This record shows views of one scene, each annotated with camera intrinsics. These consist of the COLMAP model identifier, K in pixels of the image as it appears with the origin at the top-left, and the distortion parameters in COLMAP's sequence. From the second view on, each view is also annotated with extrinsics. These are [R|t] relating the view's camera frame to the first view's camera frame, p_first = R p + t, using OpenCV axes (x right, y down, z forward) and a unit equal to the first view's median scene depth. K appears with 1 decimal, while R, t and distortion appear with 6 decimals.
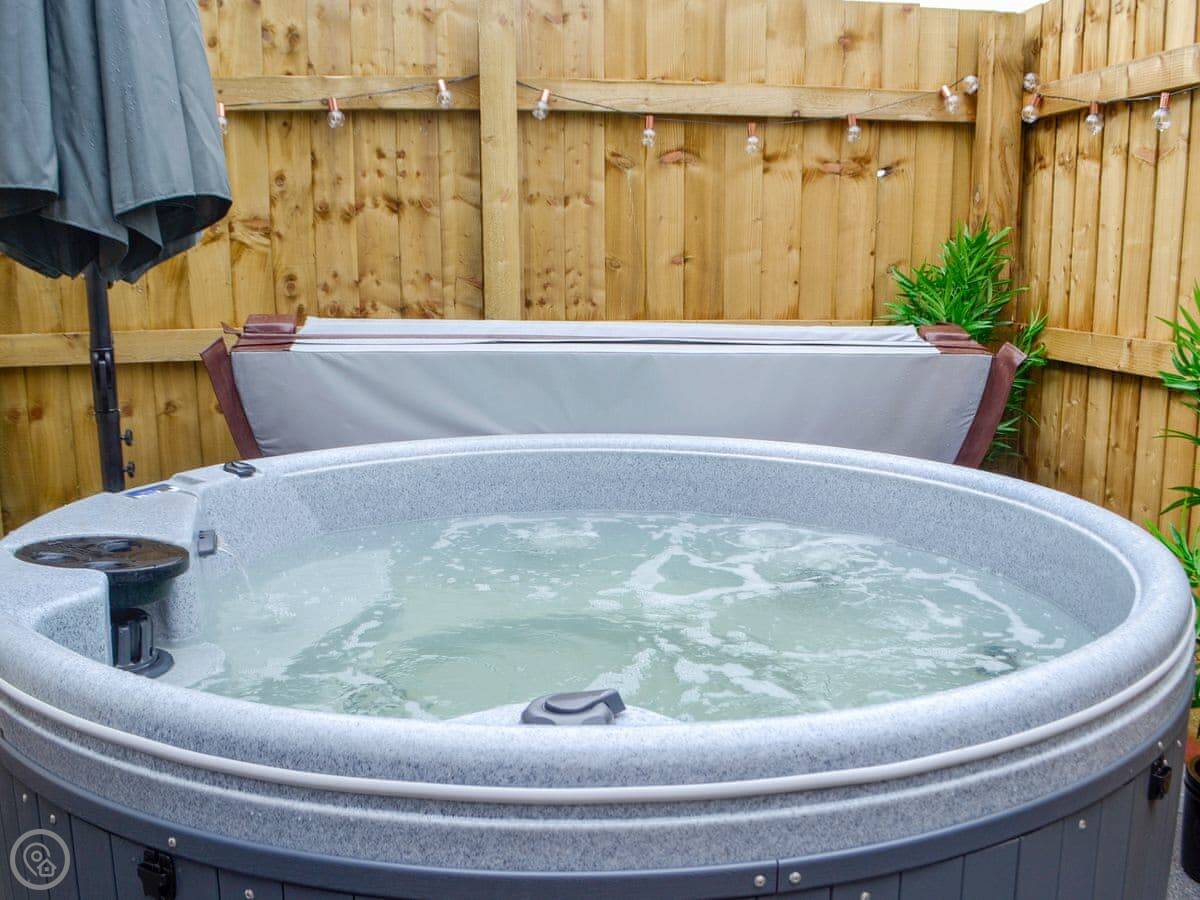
lens RADIAL K [[1171.6, 0, 611.8], [0, 1171.6, 475.3], [0, 0, 1]] dist [-0.076120, 0.000000]
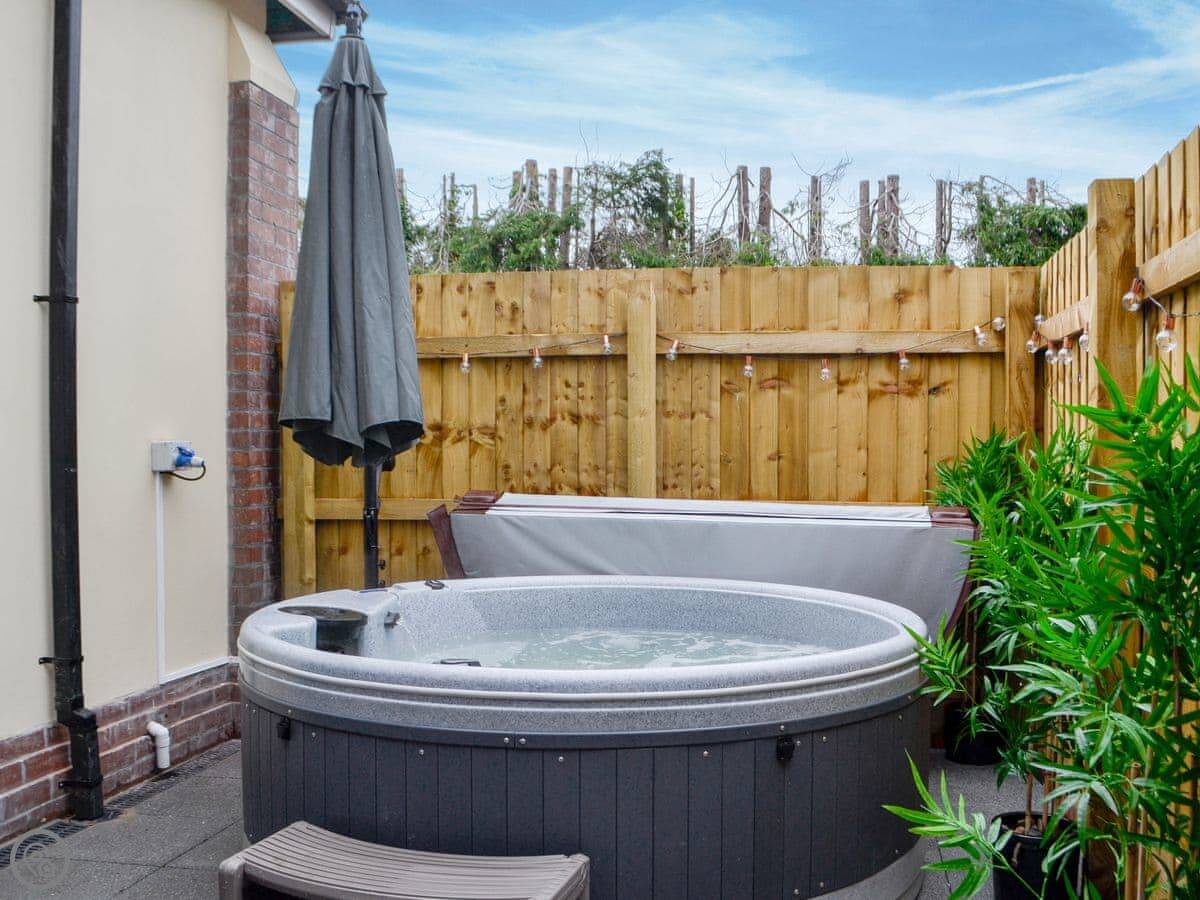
lens RADIAL K [[1171.6, 0, 597.2], [0, 1171.6, 448.8], [0, 0, 1]] dist [-0.076120, 0.000000]
pose [[0.944415, 0.004704, -0.328723, 0.327193], [-0.063507, 0.983675, -0.168377, 0.052627], [0.322565, 0.179894, 0.929295, -0.359073]]
